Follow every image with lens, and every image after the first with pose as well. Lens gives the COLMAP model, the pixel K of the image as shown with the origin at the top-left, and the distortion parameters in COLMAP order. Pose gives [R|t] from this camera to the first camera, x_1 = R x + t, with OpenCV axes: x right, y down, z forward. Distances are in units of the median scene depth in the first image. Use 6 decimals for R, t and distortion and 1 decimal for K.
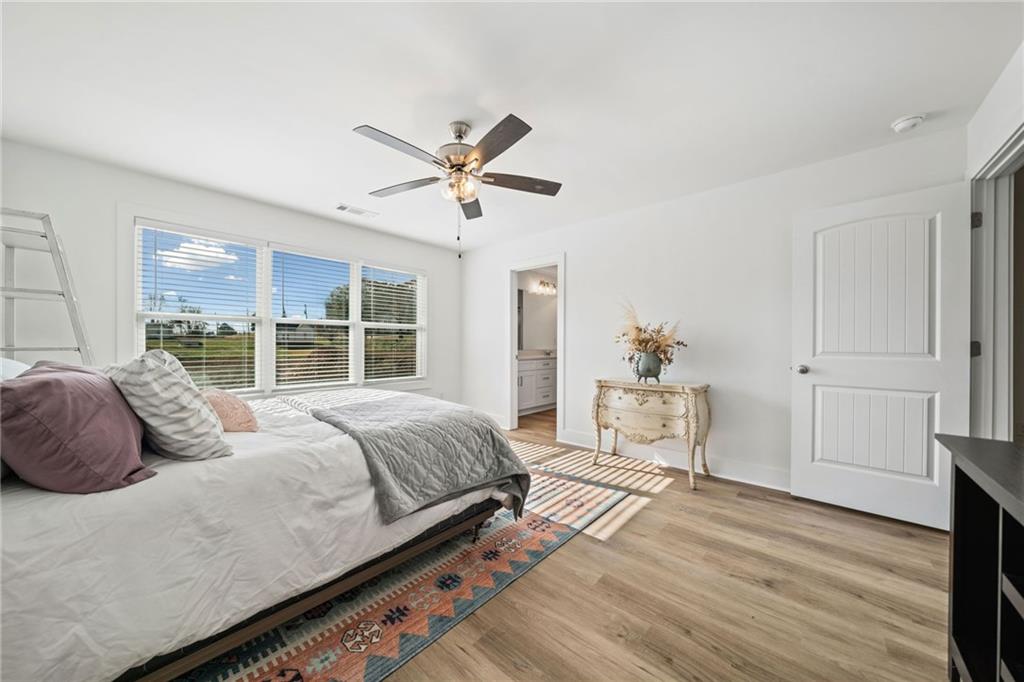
lens RADIAL K [[353.5, 0, 503.1], [0, 353.5, 346.1], [0, 0, 1]] dist [-0.000864, -0.000087]
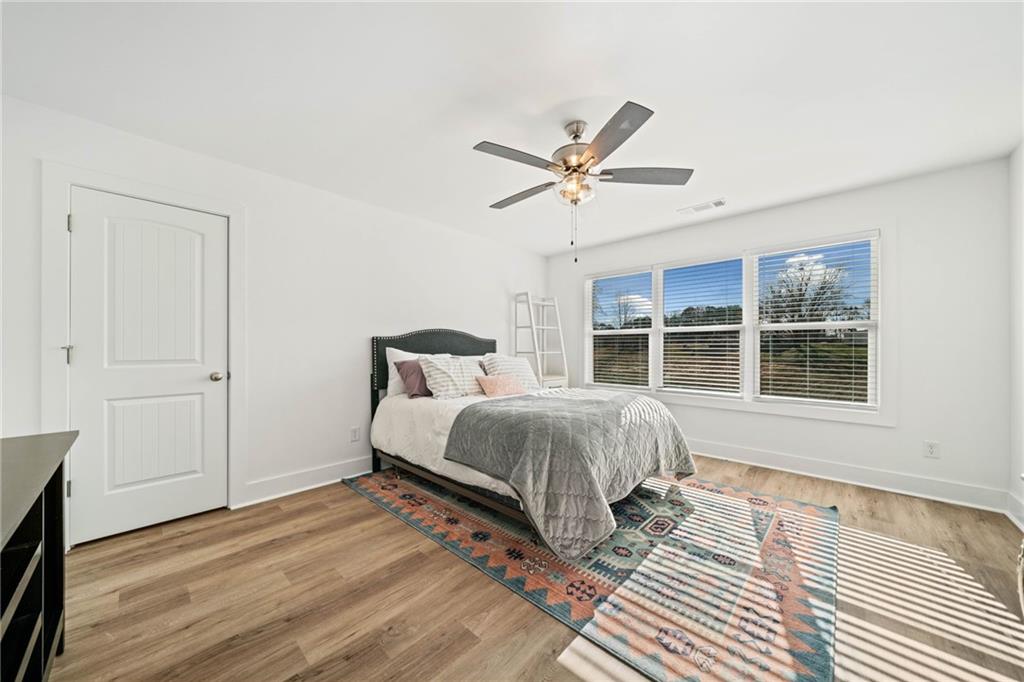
lens RADIAL K [[372.4, 0, 528.0], [0, 372.4, 348.3], [0, 0, 1]] dist [0.001231, 0.000080]
pose [[-0.017456, -0.006178, -0.999829, 0.891505], [-0.006539, 0.999960, -0.006064, -0.005930], [0.999826, 0.006432, -0.017495, 0.883130]]
